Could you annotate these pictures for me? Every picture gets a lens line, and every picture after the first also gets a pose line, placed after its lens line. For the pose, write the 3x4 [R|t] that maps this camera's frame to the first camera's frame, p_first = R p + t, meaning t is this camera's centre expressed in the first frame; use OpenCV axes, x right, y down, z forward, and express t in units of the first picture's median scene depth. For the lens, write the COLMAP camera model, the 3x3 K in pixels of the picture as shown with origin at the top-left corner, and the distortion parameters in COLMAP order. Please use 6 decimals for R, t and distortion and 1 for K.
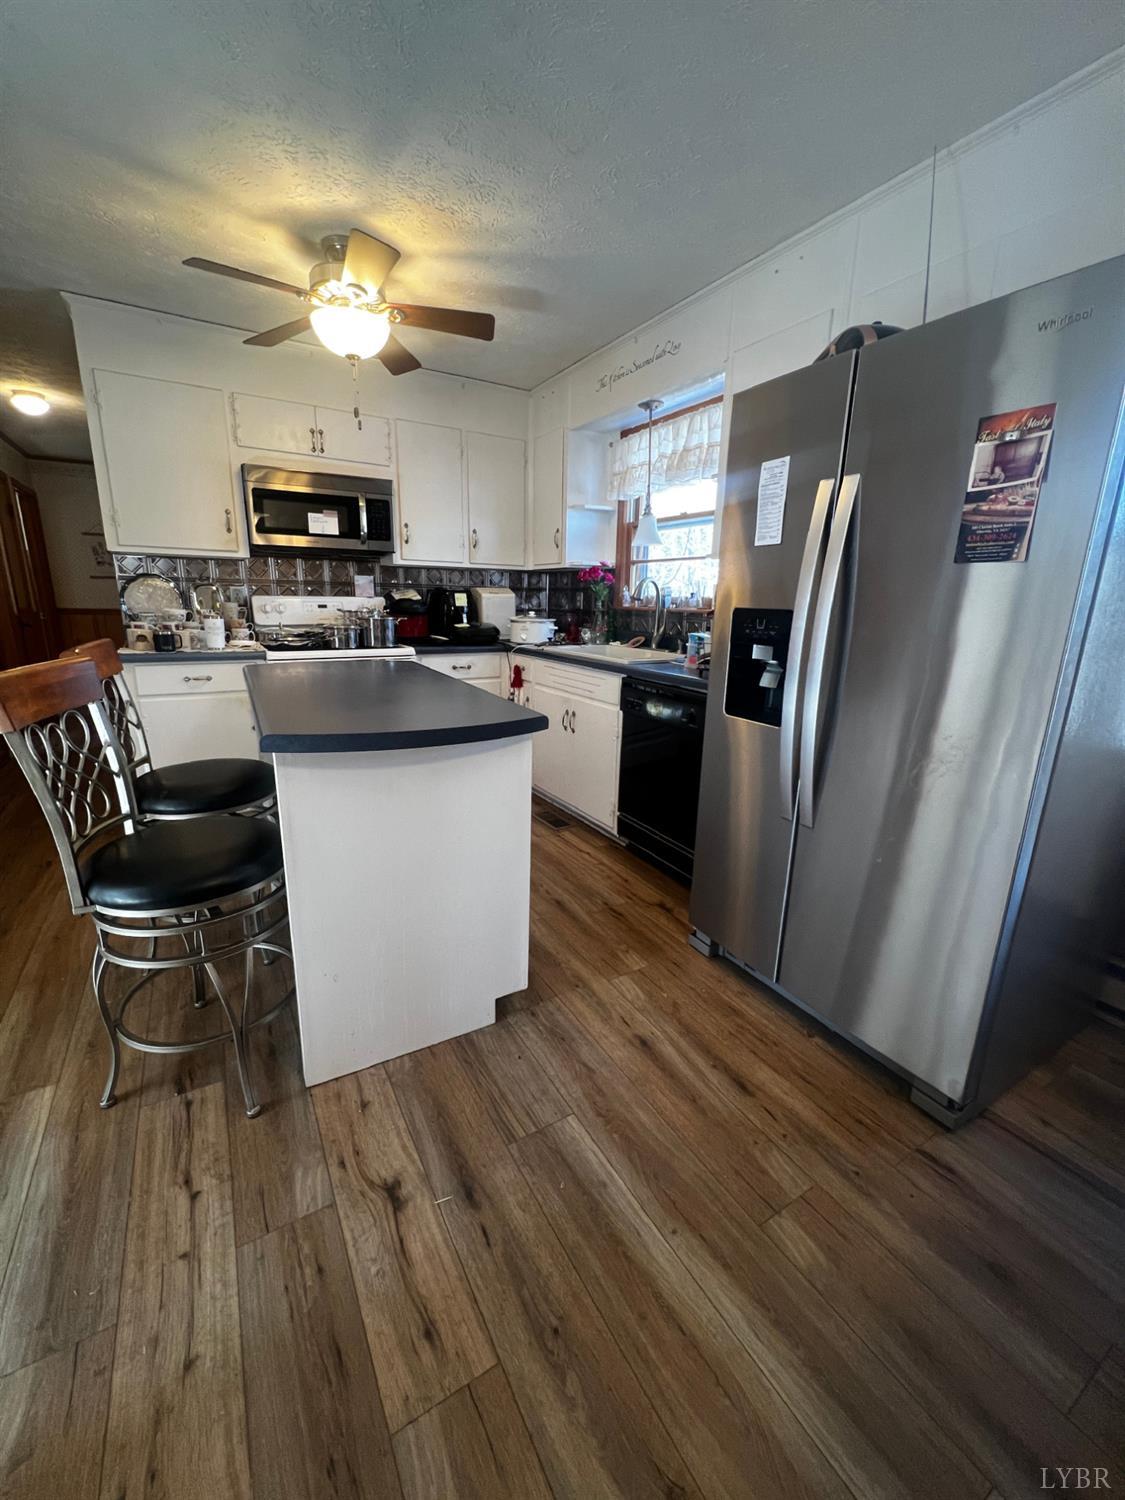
lens RADIAL K [[600.1, 0, 559.2], [0, 600.1, 751.8], [0, 0, 1]] dist [-0.001958, 0.000005]
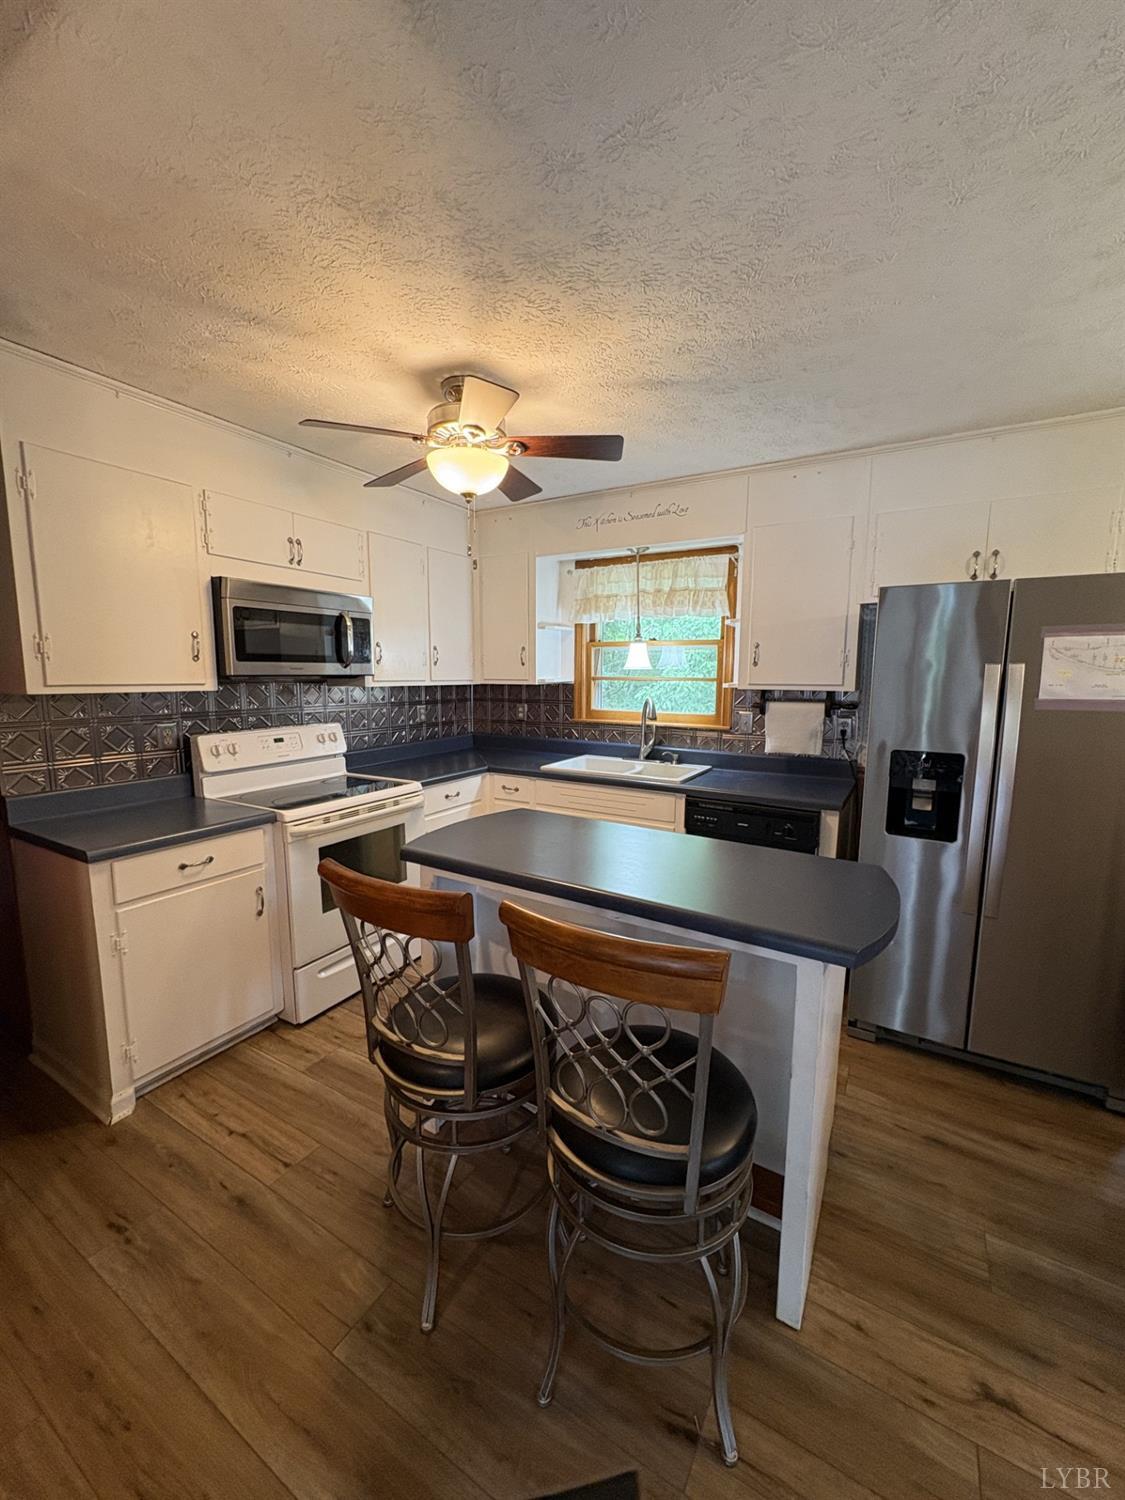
lens RADIAL K [[600.0, 0, 567.3], [0, 600.0, 750.7], [0, 0, 1]] dist [0.007091, 0.000358]
pose [[0.873746, -0.077593, 0.480154, -0.535080], [0.131937, 0.987990, -0.080428, -0.134508], [-0.468146, 0.133624, 0.873489, 0.132746]]
